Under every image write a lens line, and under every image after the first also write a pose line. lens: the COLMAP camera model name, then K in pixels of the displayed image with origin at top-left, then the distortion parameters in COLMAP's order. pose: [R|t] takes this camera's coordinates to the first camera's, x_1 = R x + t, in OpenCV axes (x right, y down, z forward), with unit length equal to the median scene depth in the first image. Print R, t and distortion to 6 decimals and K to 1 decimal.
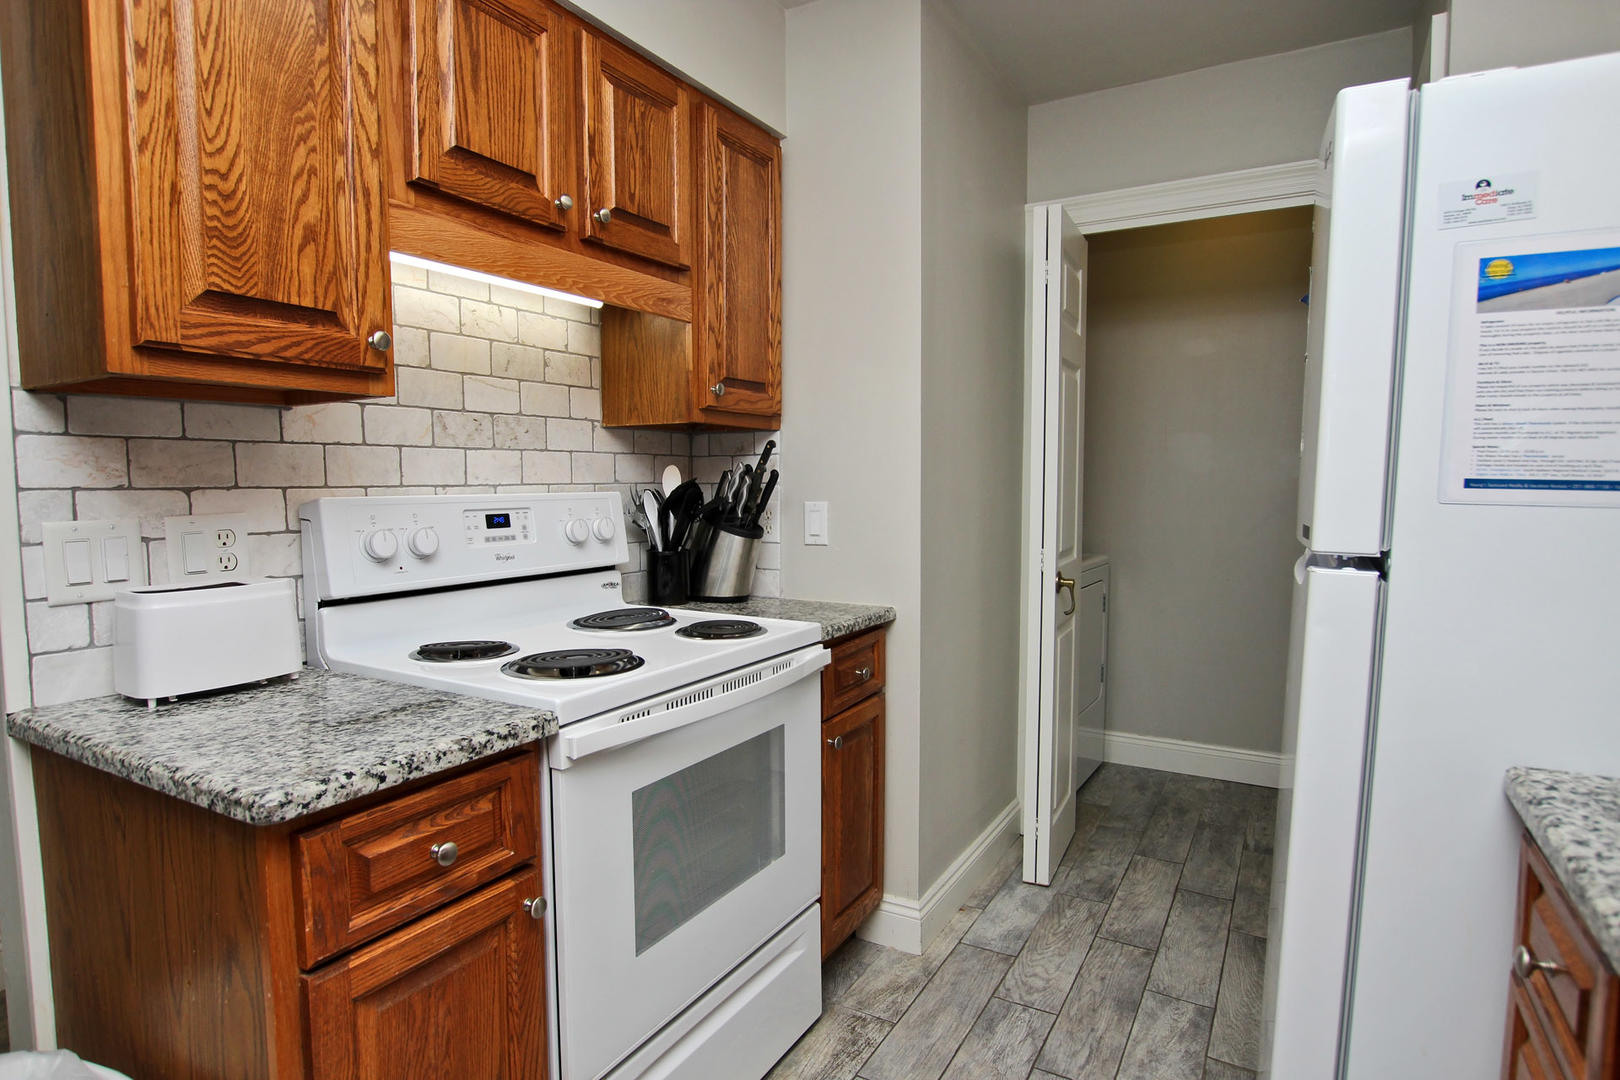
lens RADIAL K [[873.2, 0, 810.0], [0, 873.2, 540.0], [0, 0, 1]] dist [0.000763, 0.000403]
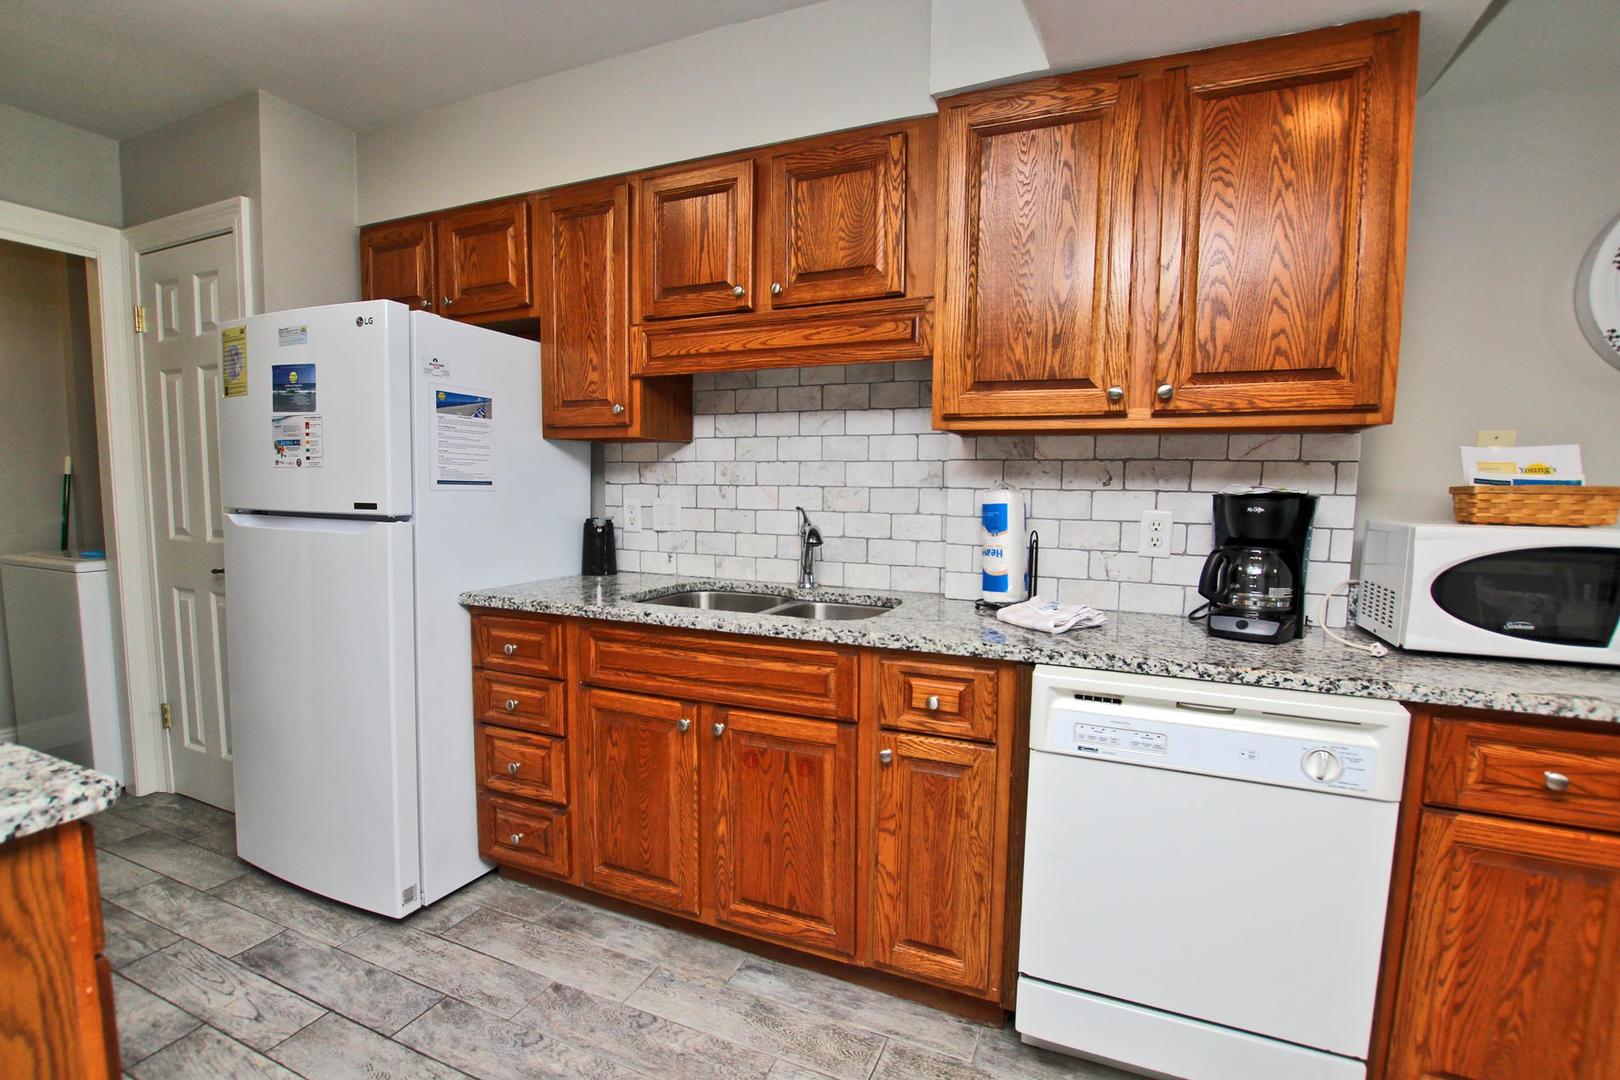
lens RADIAL K [[748.3, 0, 809.5], [0, 748.3, 548.3], [0, 0, 1]] dist [-0.038226, 0.007055]
pose [[-0.114146, -0.089754, 0.989401, -1.459895], [0.063518, 0.993214, 0.097427, -0.017921], [-0.991431, 0.073966, -0.107671, 0.220231]]
